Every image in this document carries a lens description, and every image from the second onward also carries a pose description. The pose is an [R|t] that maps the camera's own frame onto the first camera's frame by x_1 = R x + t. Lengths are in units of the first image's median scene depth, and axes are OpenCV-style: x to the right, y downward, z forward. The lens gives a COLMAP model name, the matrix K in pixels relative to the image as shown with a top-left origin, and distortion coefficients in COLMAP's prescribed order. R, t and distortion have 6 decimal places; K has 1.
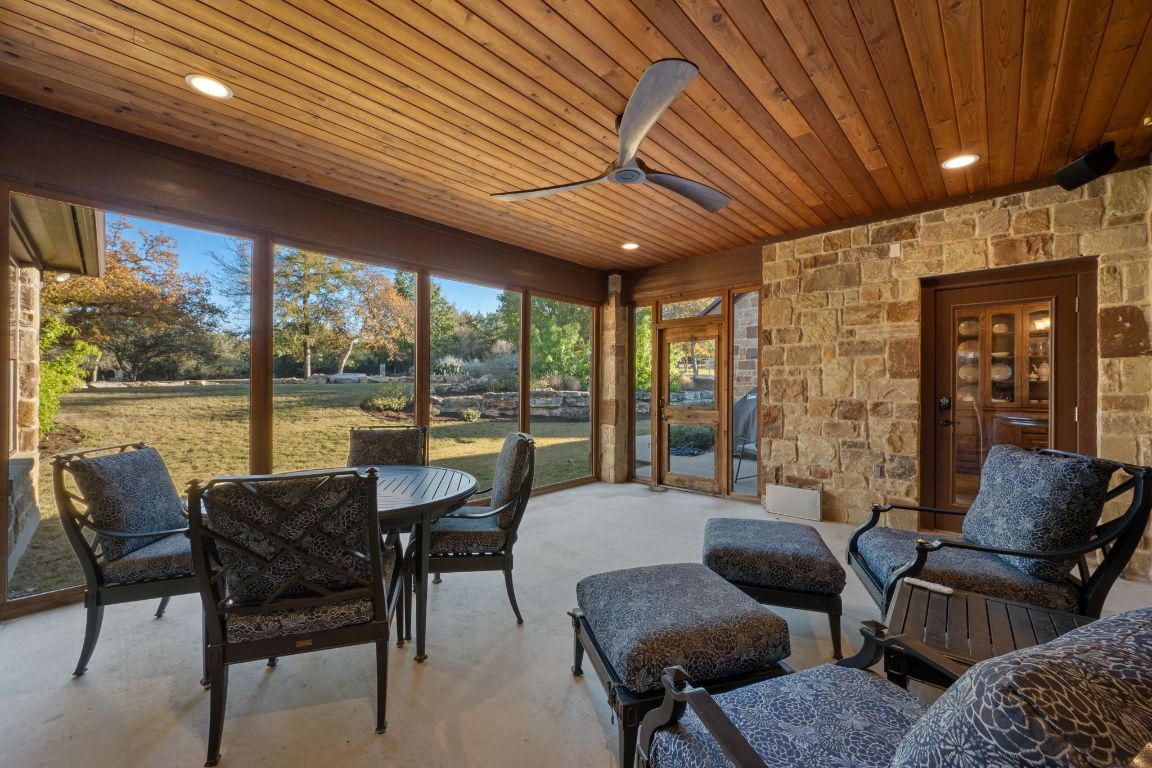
lens RADIAL K [[448.5, 0, 575.1], [0, 448.5, 385.3], [0, 0, 1]] dist [-0.000595, -0.000022]
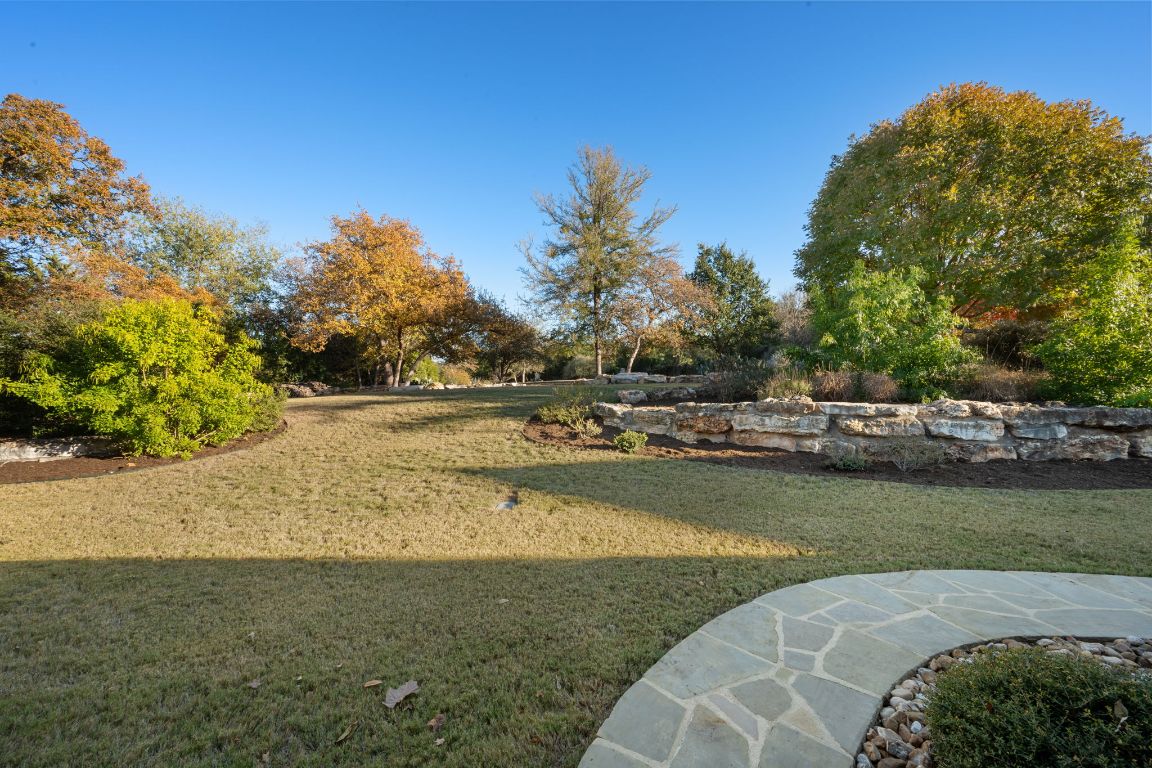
lens RADIAL K [[448.5, 0, 577.3], [0, 448.5, 383.6], [0, 0, 1]] dist [-0.000595, -0.000022]
pose [[0.692069, -0.003699, -0.721822, 0.135666], [0.007088, 0.999973, 0.001671, -0.010790], [0.721796, -0.006273, 0.692077, 0.462016]]
